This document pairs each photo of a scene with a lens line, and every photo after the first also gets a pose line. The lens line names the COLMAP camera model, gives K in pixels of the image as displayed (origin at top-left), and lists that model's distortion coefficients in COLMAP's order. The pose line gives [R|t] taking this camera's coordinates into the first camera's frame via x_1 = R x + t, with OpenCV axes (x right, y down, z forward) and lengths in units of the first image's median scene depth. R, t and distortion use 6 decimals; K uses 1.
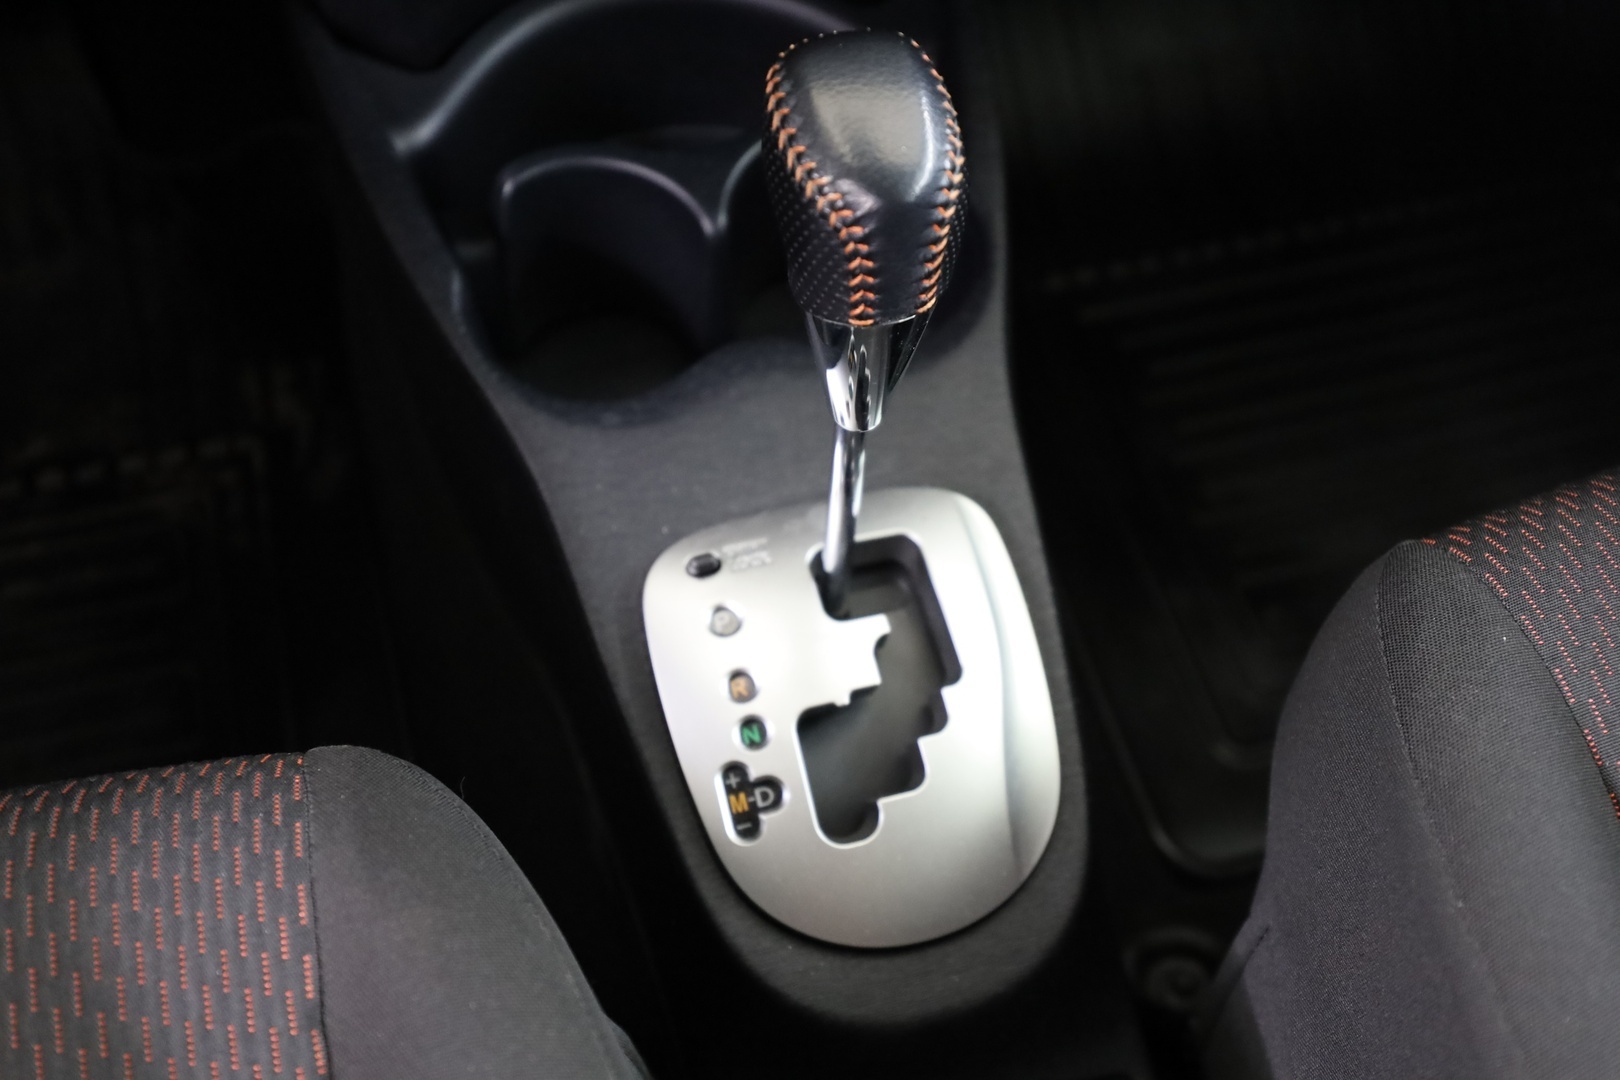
lens RADIAL K [[1575.6, 0, 808.0], [0, 1575.6, 538.1], [0, 0, 1]] dist [0.004940, 0.000000]
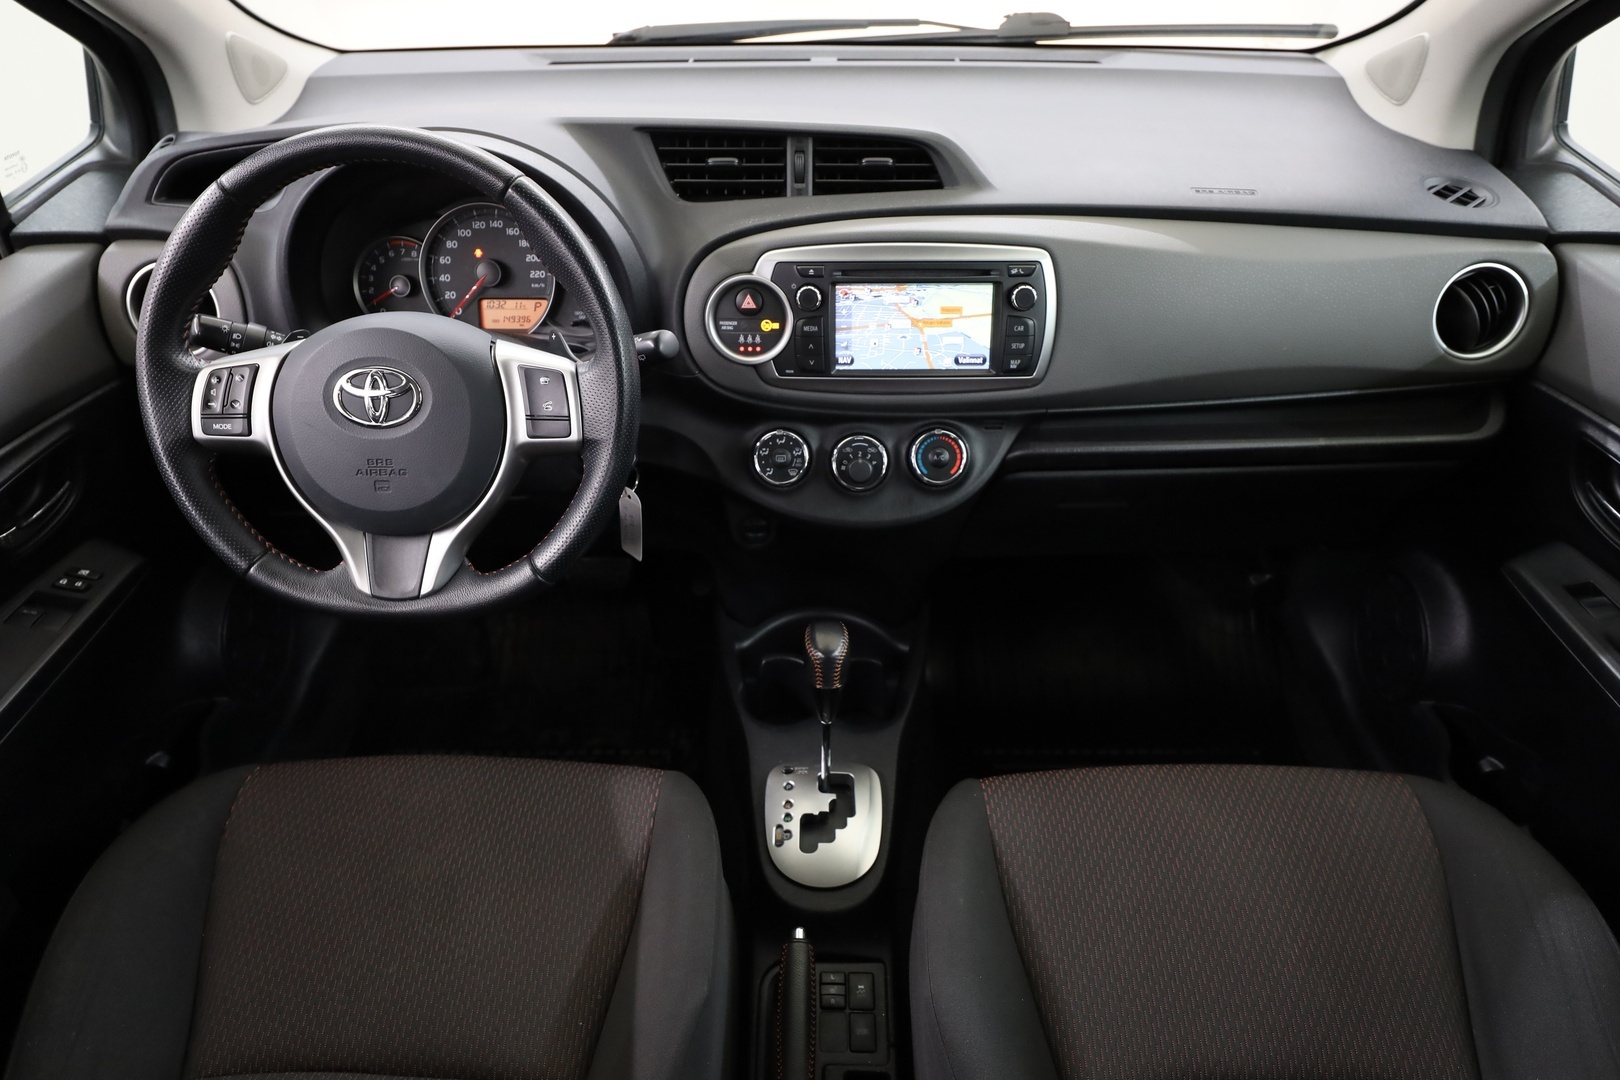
lens RADIAL K [[1040.0, 0, 816.4], [0, 1040.0, 544.4], [0, 0, 1]] dist [0.000700, -0.002440]
pose [[0.961931, 0.119583, -0.245740, 0.496749], [-0.210934, 0.896600, -0.389378, 0.449792], [0.173768, 0.426390, 0.887692, -1.202385]]
